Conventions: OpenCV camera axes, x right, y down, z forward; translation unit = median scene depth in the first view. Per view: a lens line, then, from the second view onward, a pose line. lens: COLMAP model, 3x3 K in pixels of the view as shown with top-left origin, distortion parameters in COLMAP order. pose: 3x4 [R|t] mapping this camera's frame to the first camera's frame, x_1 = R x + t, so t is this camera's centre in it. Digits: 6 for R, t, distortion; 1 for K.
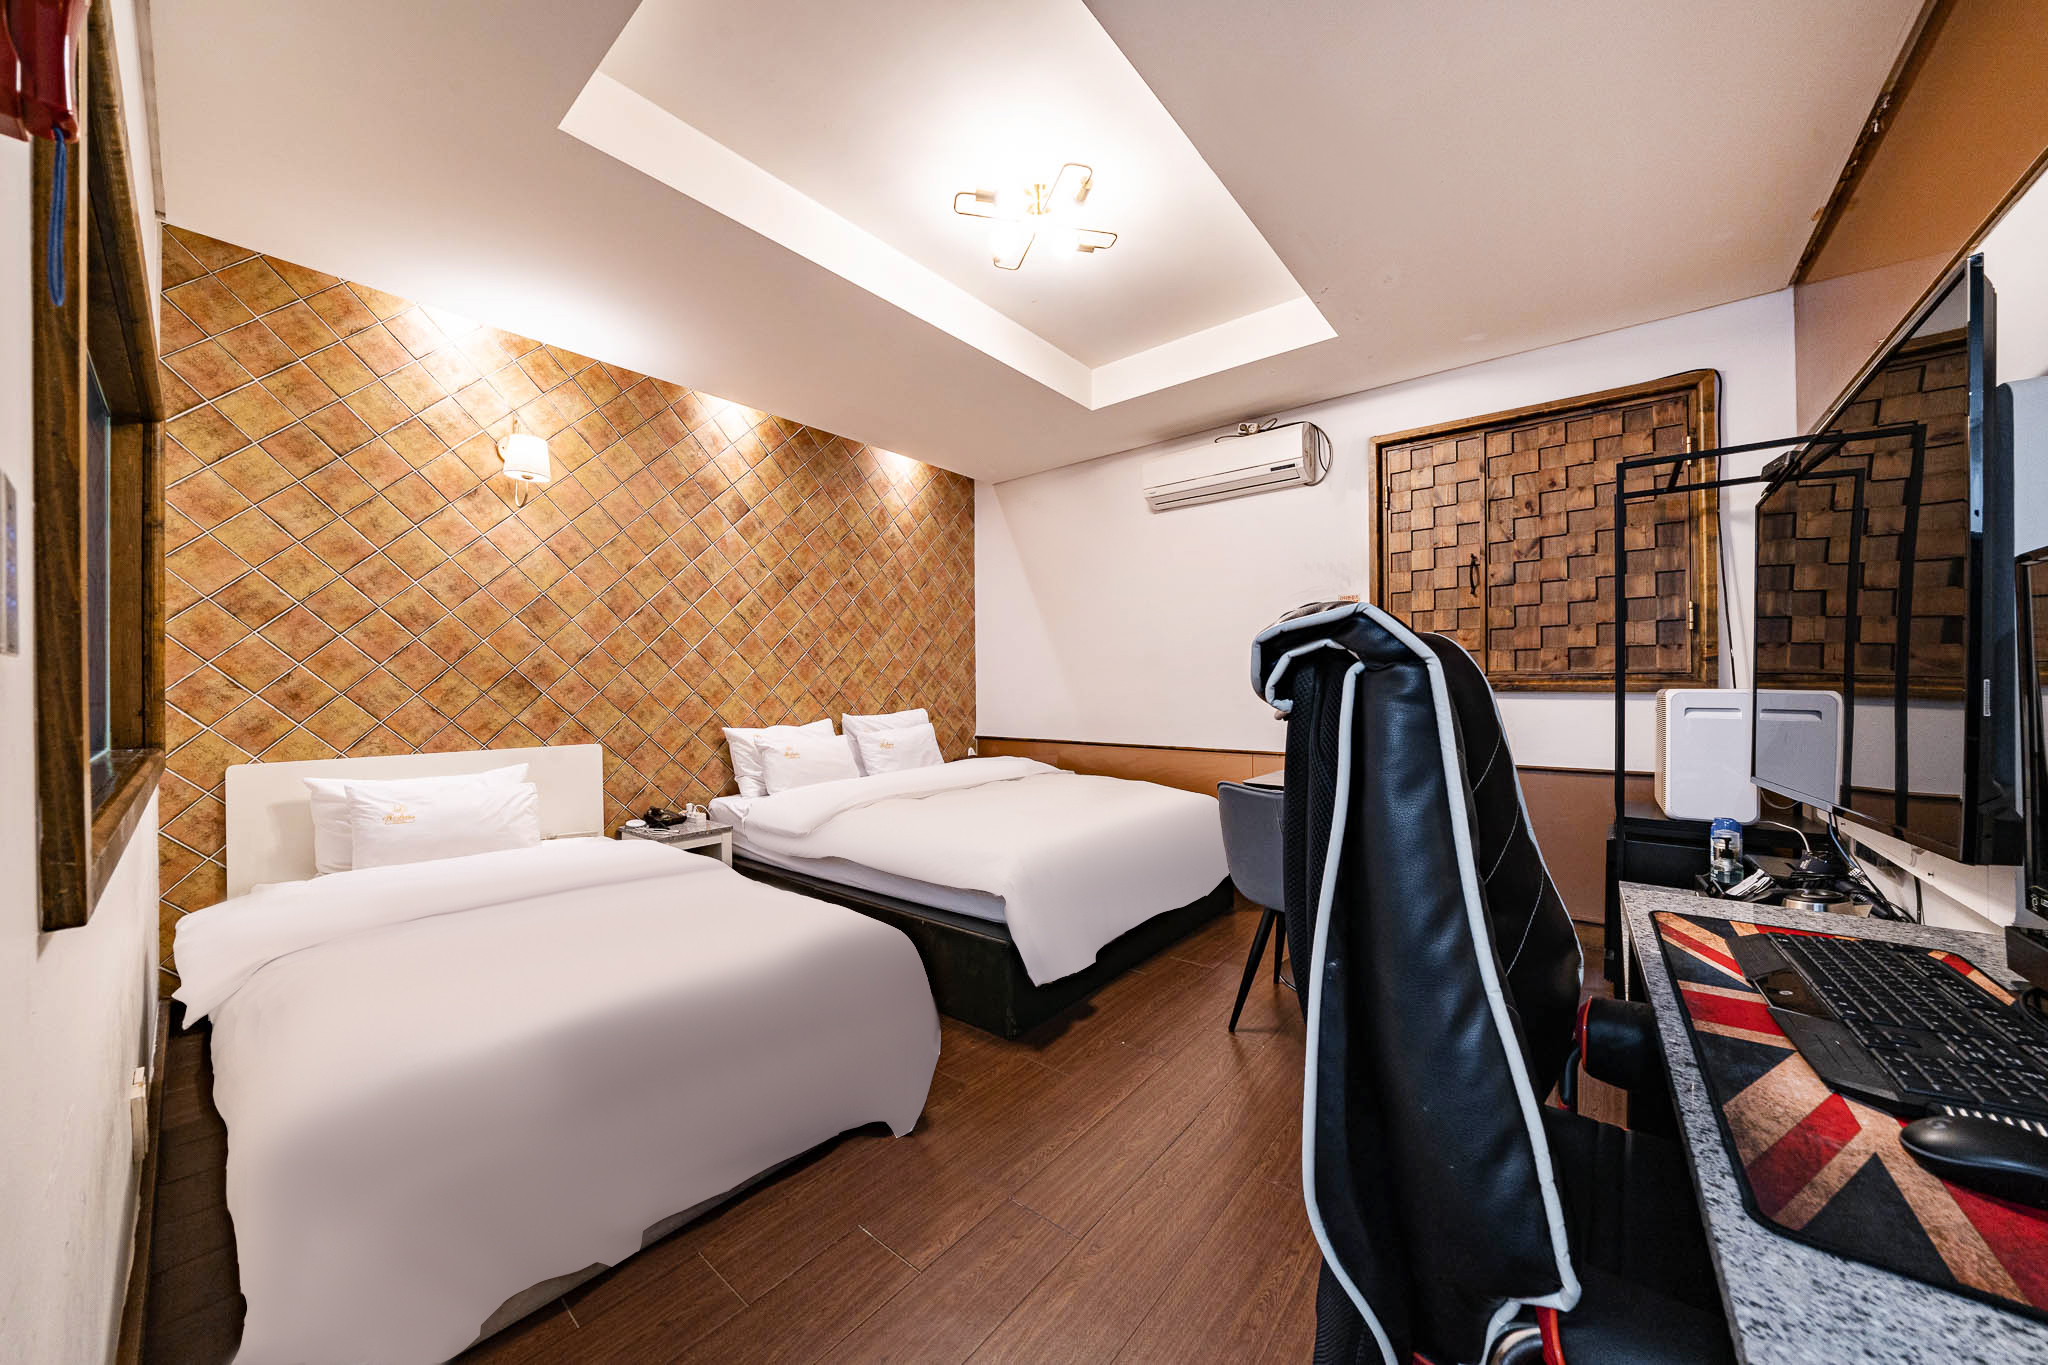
lens RADIAL K [[702.9, 0, 1017.4], [0, 702.9, 682.8], [0, 0, 1]] dist [-0.021388, 0.001531]
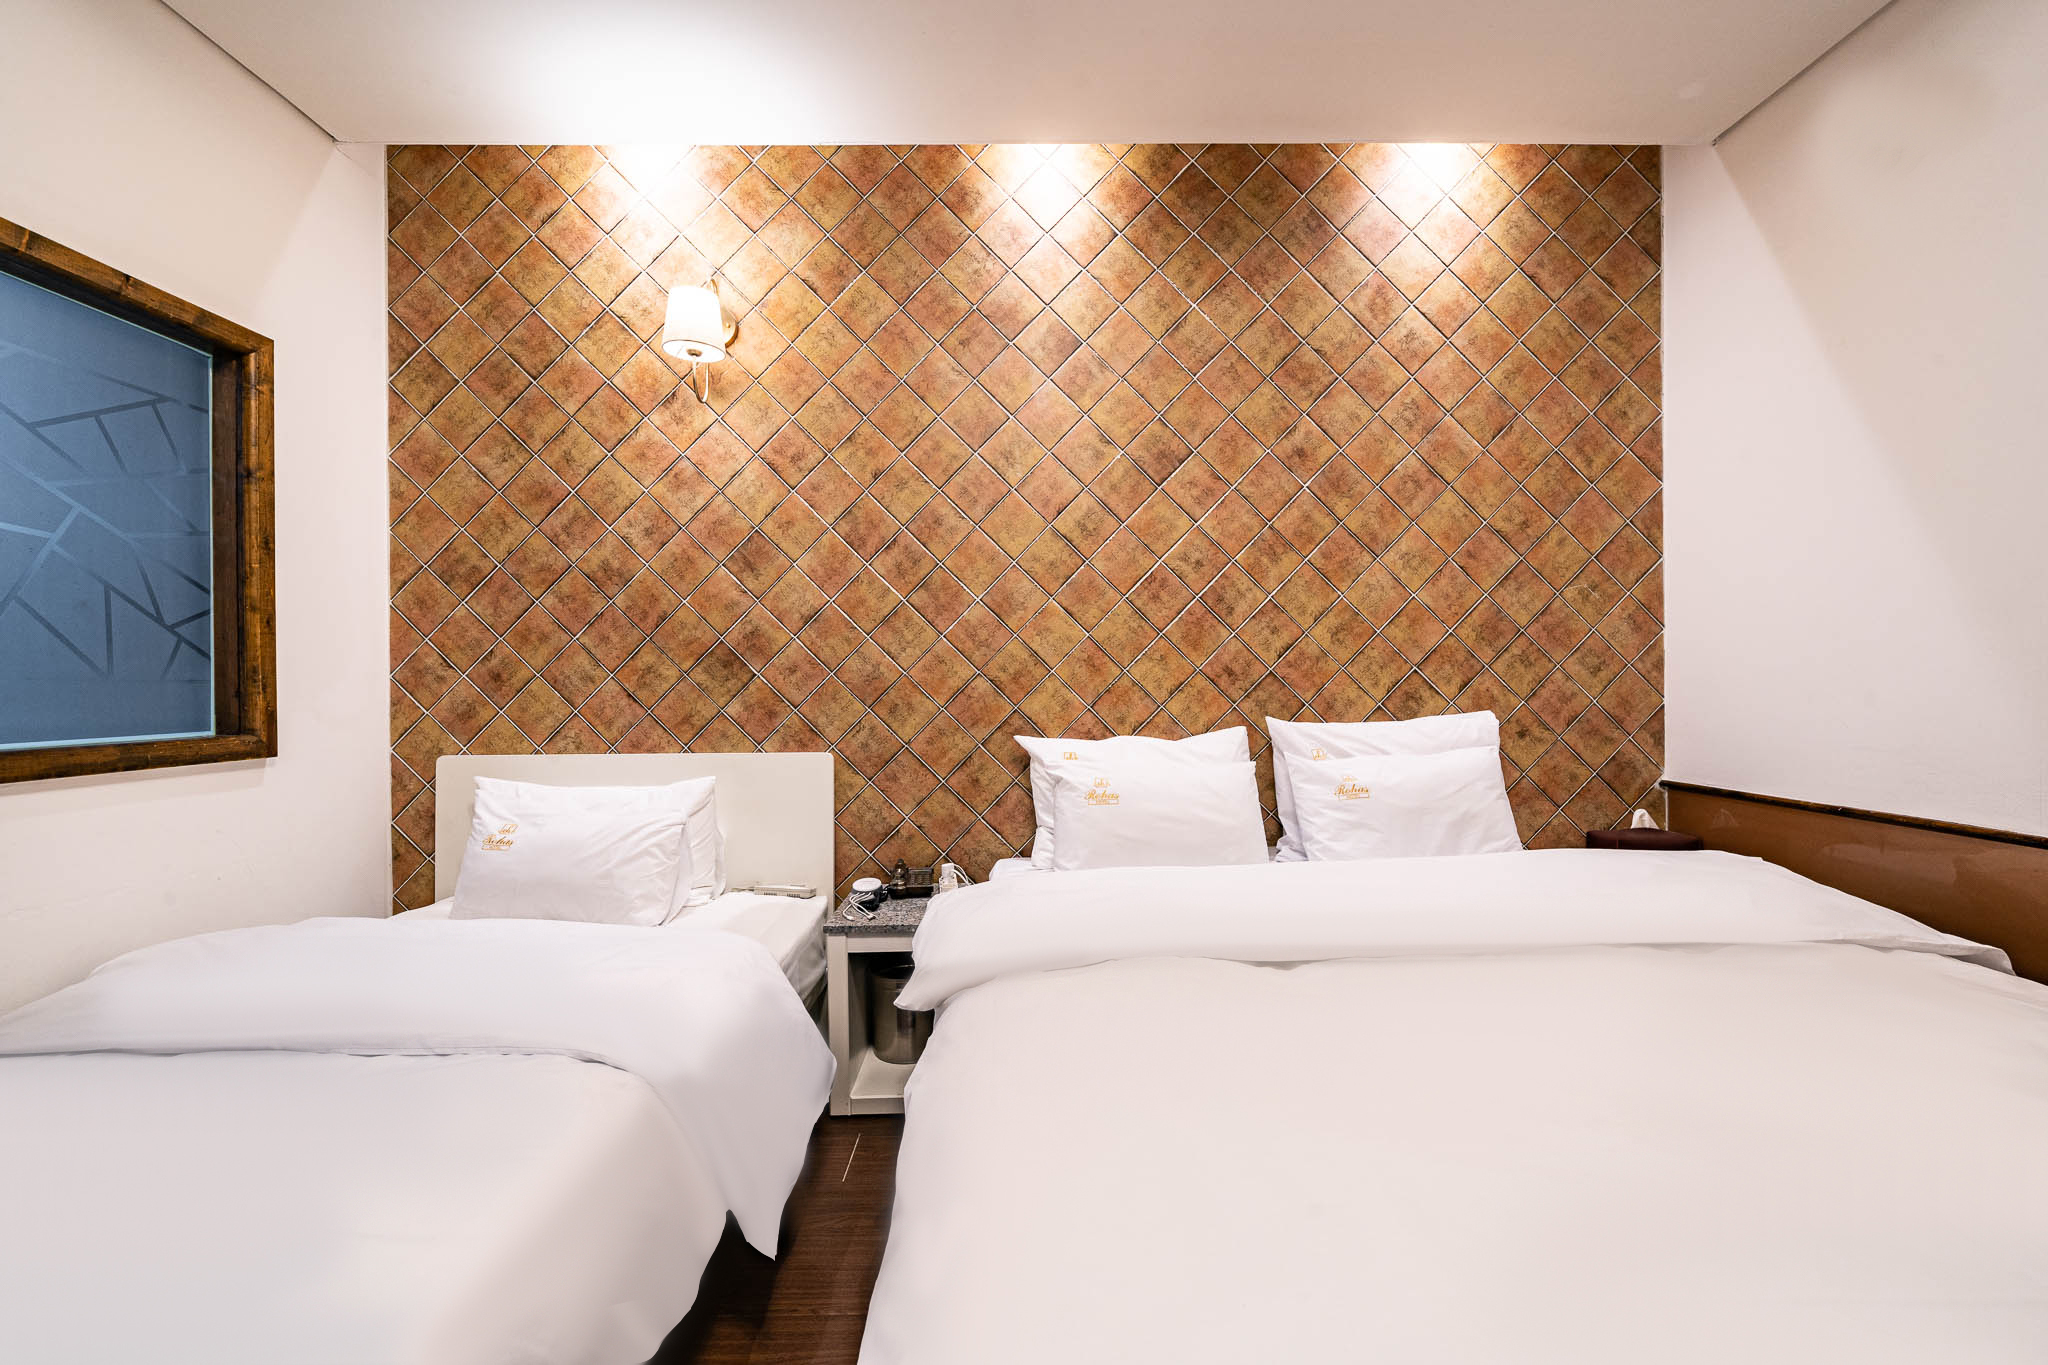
lens RADIAL K [[832.1, 0, 1038.0], [0, 832.1, 686.1], [0, 0, 1]] dist [-0.003816, 0.000325]
pose [[0.653061, 0.005413, -0.757286, 0.111424], [0.007695, 0.999875, 0.013783, 0.016407], [0.757266, -0.014828, 0.652938, 0.639639]]
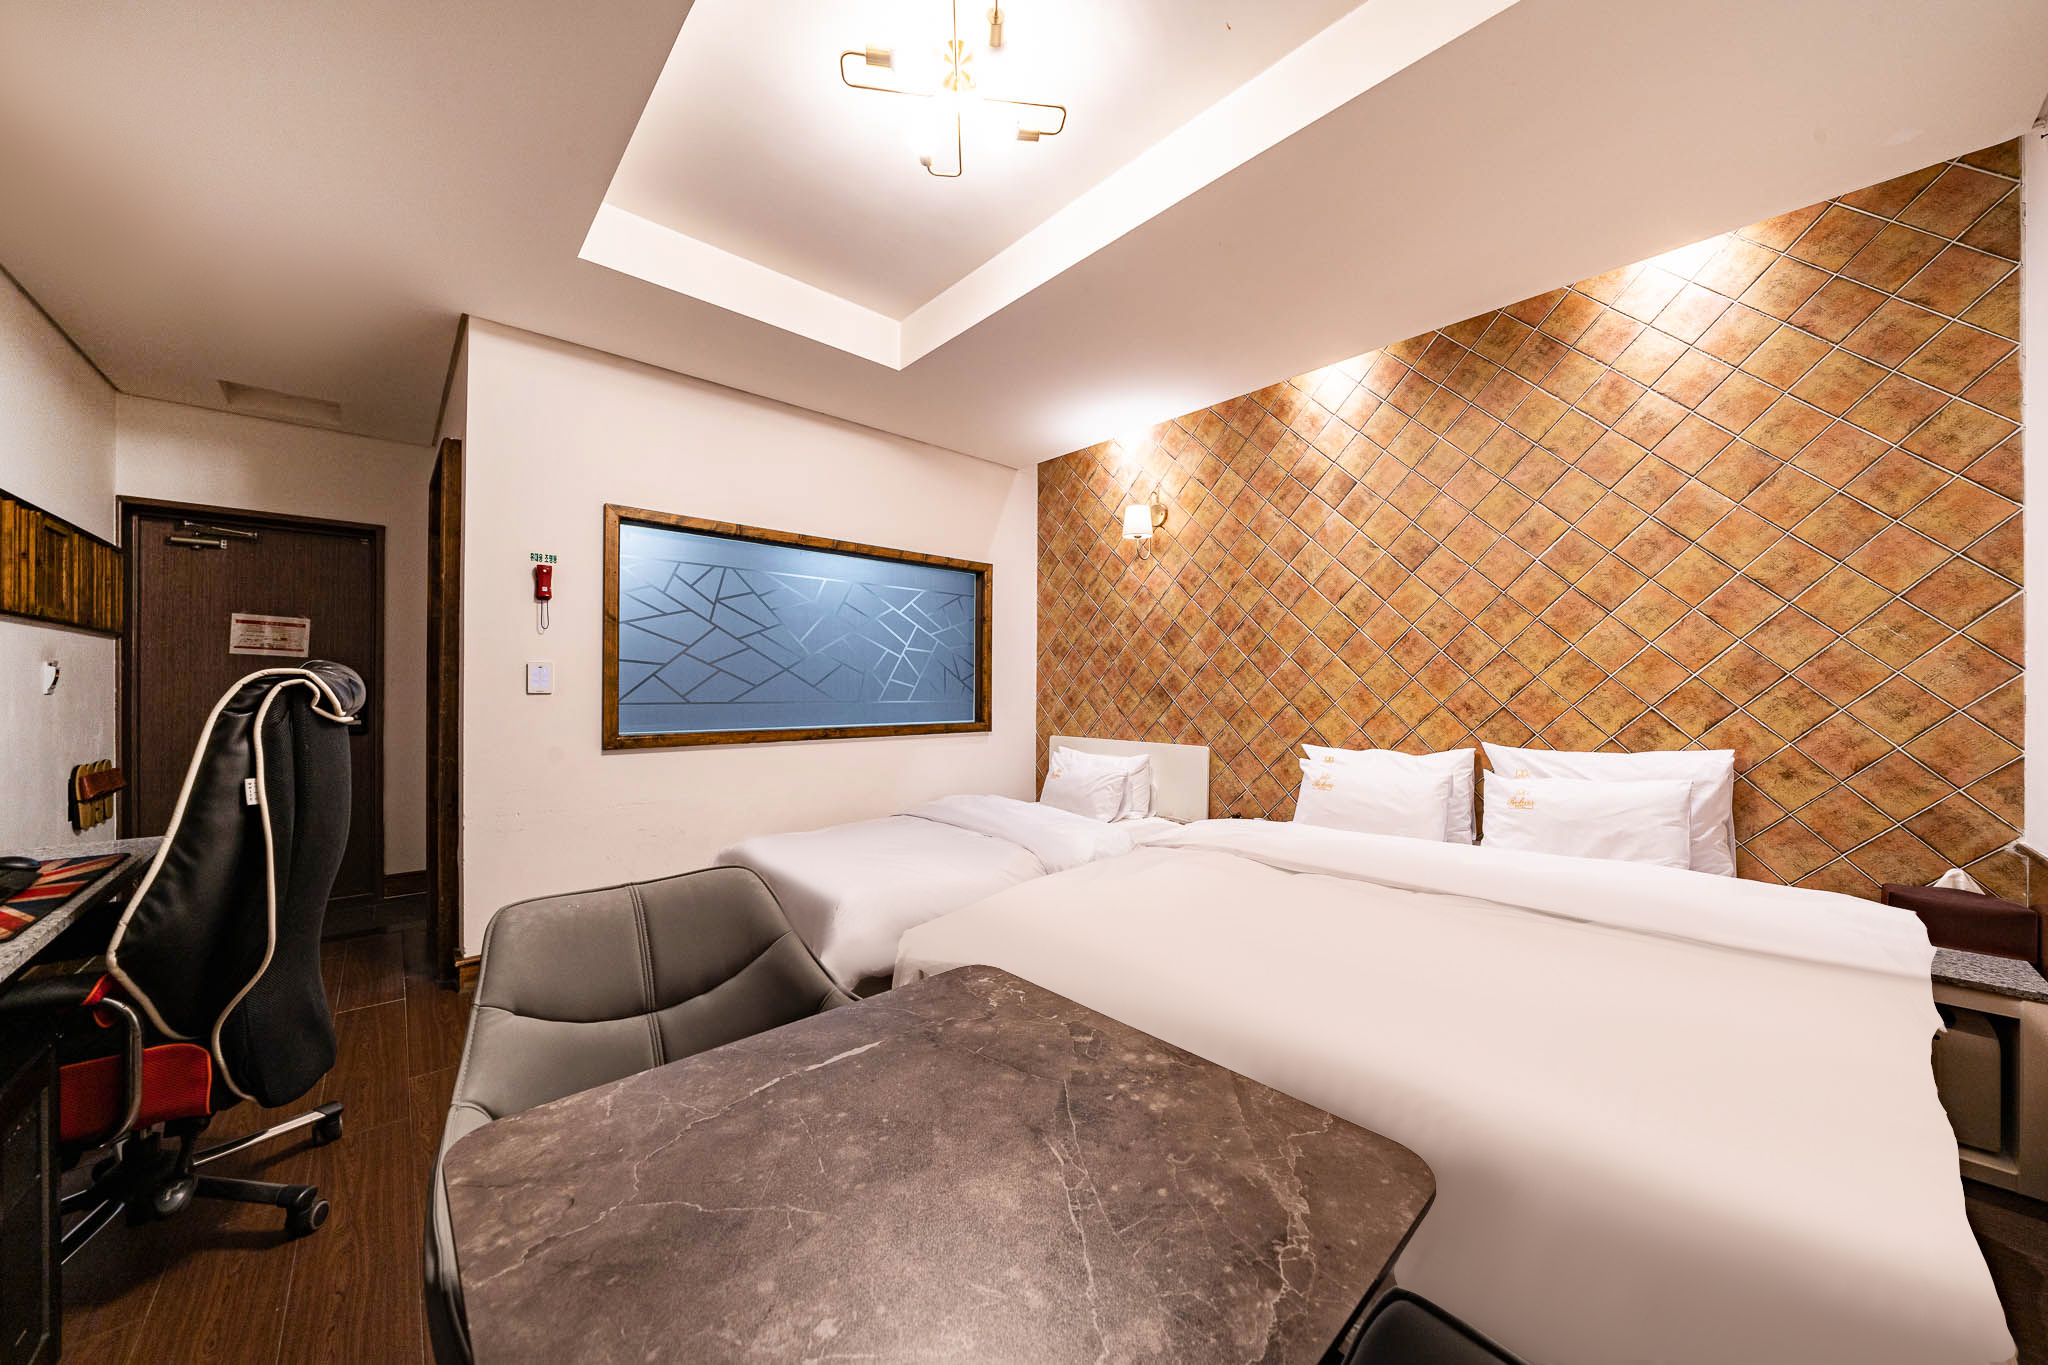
lens RADIAL K [[702.9, 0, 1014.8], [0, 702.9, 685.2], [0, 0, 1]] dist [-0.021388, 0.001531]
pose [[-0.142861, 0.000211, -0.989743, 0.572233], [0.003667, 0.999993, -0.000317, -0.013269], [0.989736, -0.003675, -0.142861, 0.850266]]
